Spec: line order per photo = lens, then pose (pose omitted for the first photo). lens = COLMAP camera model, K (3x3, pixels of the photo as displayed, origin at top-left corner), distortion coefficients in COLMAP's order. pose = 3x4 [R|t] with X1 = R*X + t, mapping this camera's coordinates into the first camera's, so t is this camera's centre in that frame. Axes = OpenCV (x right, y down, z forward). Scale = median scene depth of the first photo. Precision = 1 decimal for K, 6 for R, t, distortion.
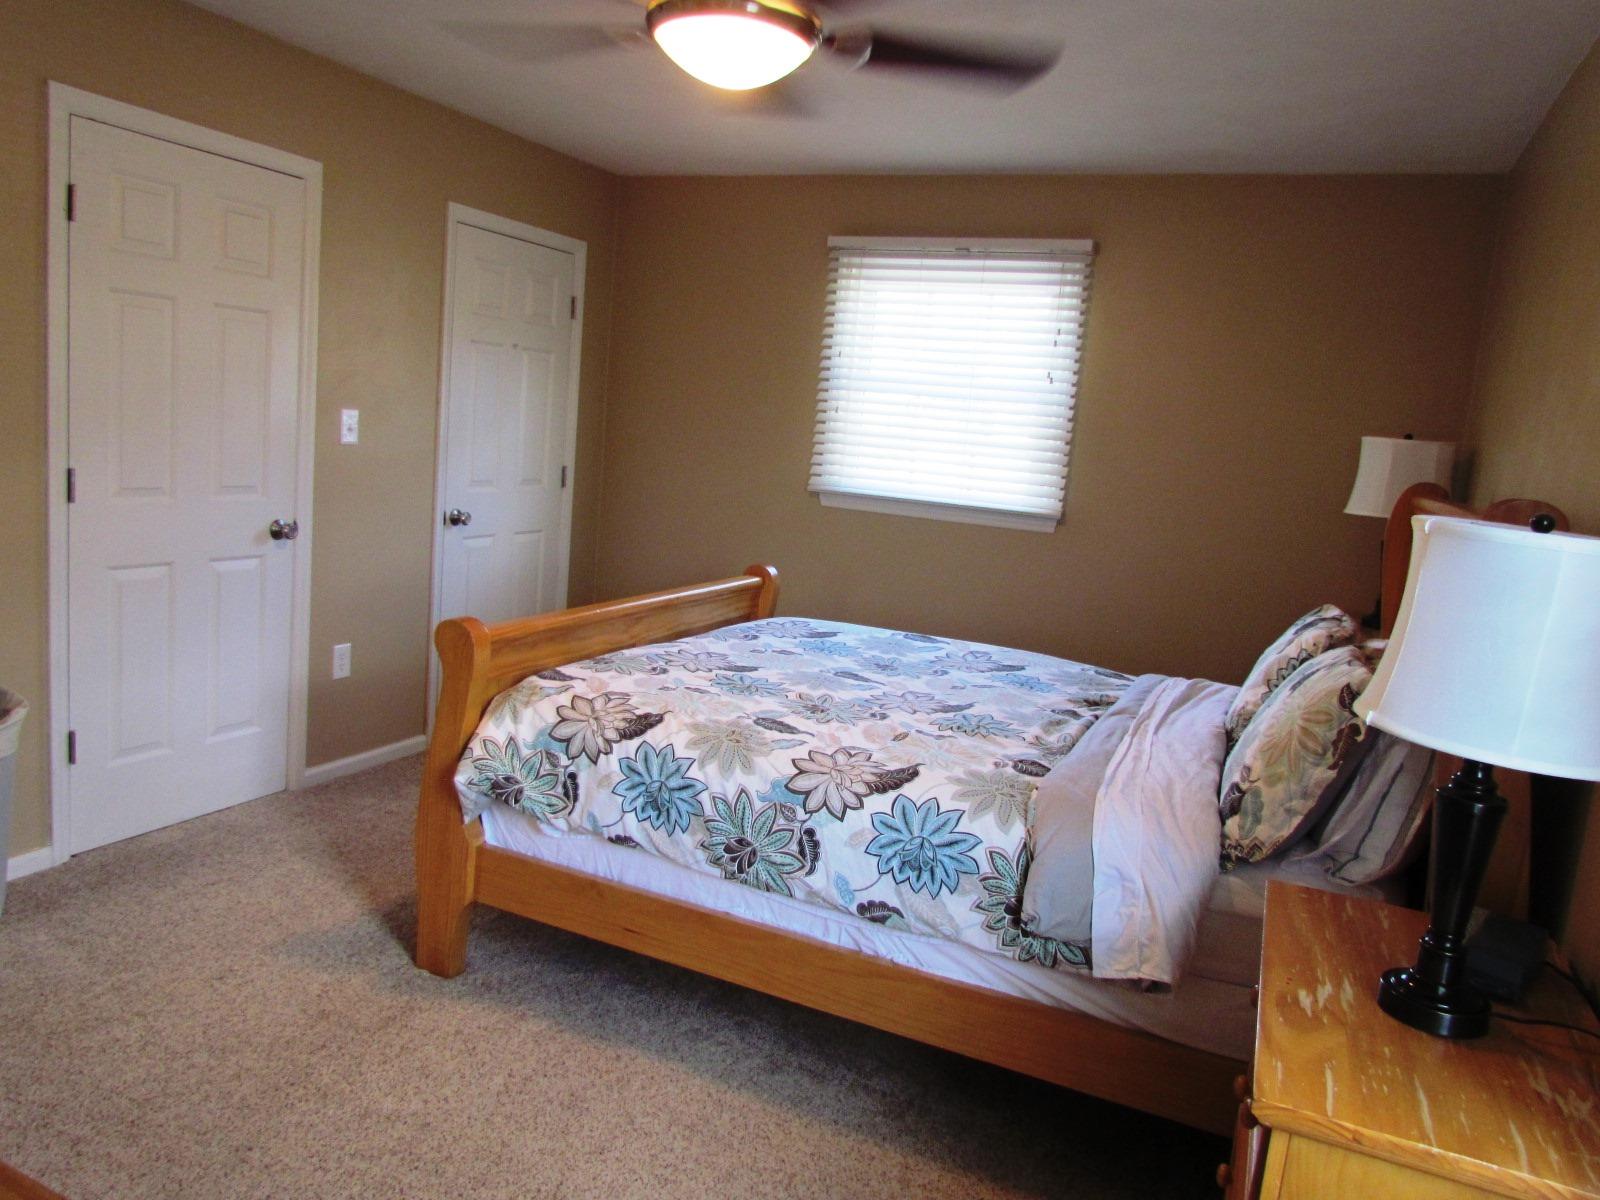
lens RADIAL K [[1135.8, 0, 800.0], [0, 1135.8, 600.0], [0, 0, 1]] dist [-0.020176, 0.002436]
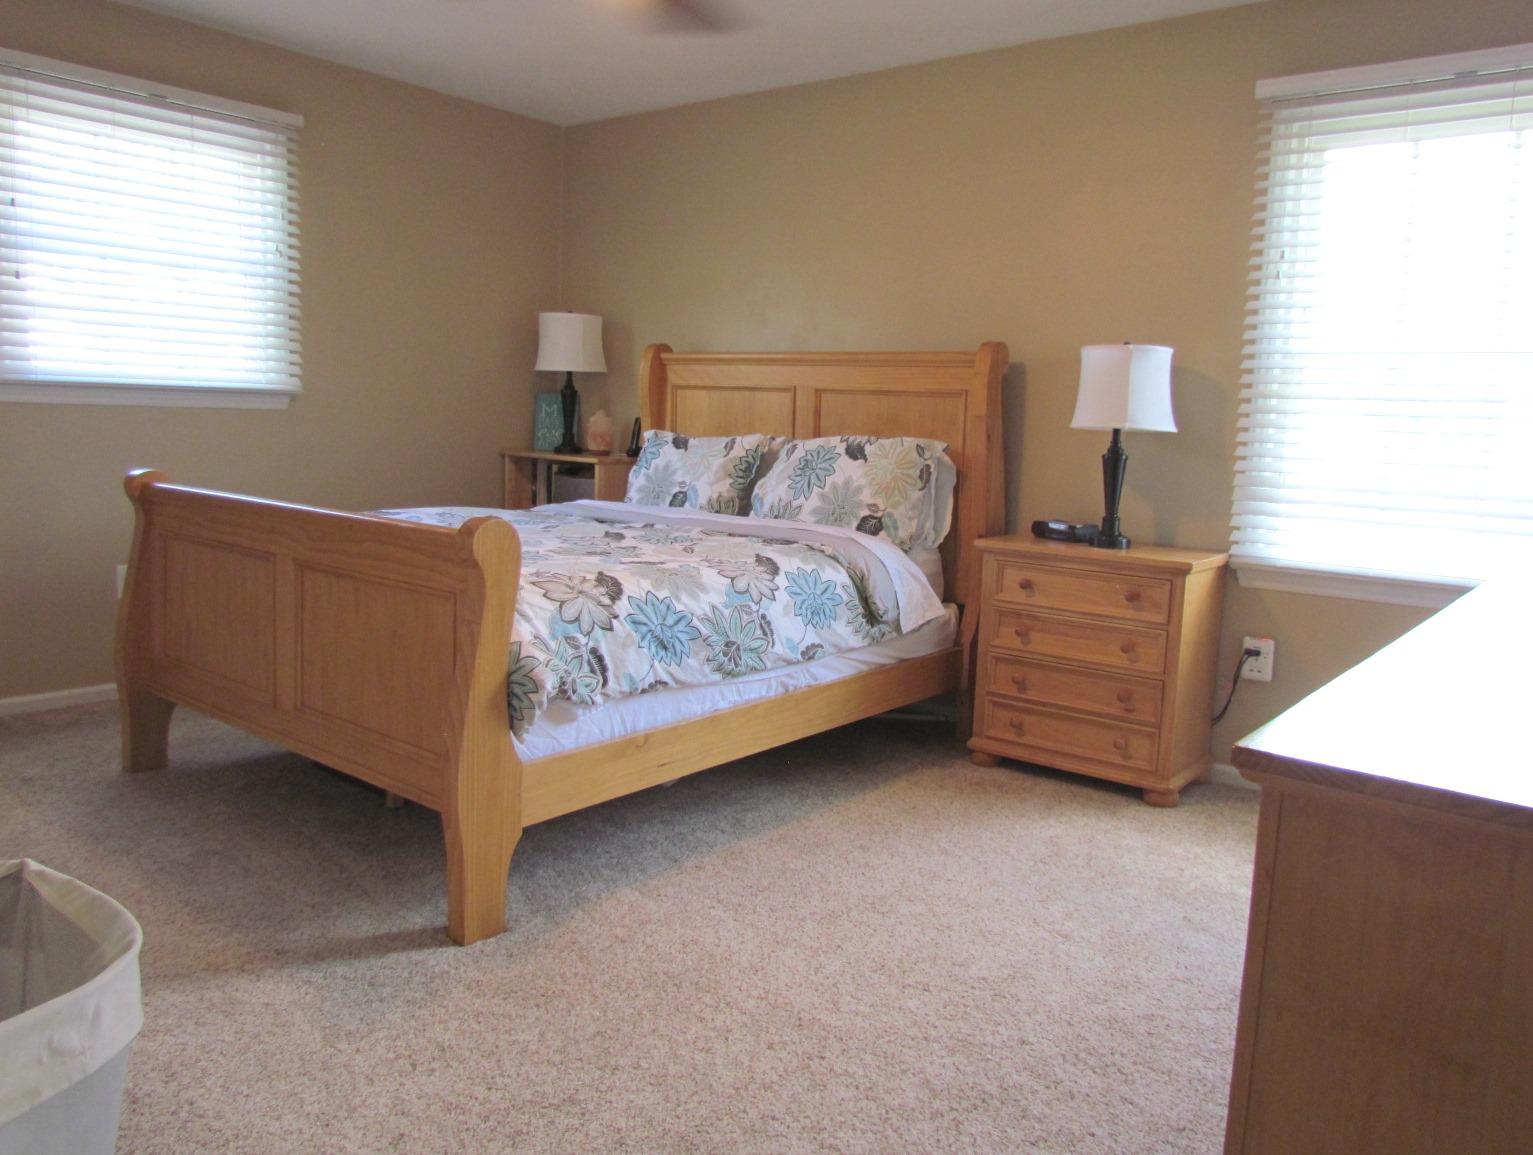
lens RADIAL K [[1088.3, 0, 766.5], [0, 1088.3, 577.5], [0, 0, 1]] dist [-0.020176, 0.002436]
pose [[0.275912, -0.222295, 0.935124, -1.087866], [0.135815, 0.972144, 0.191023, -0.072904], [-0.951539, 0.074298, 0.298418, 0.590016]]
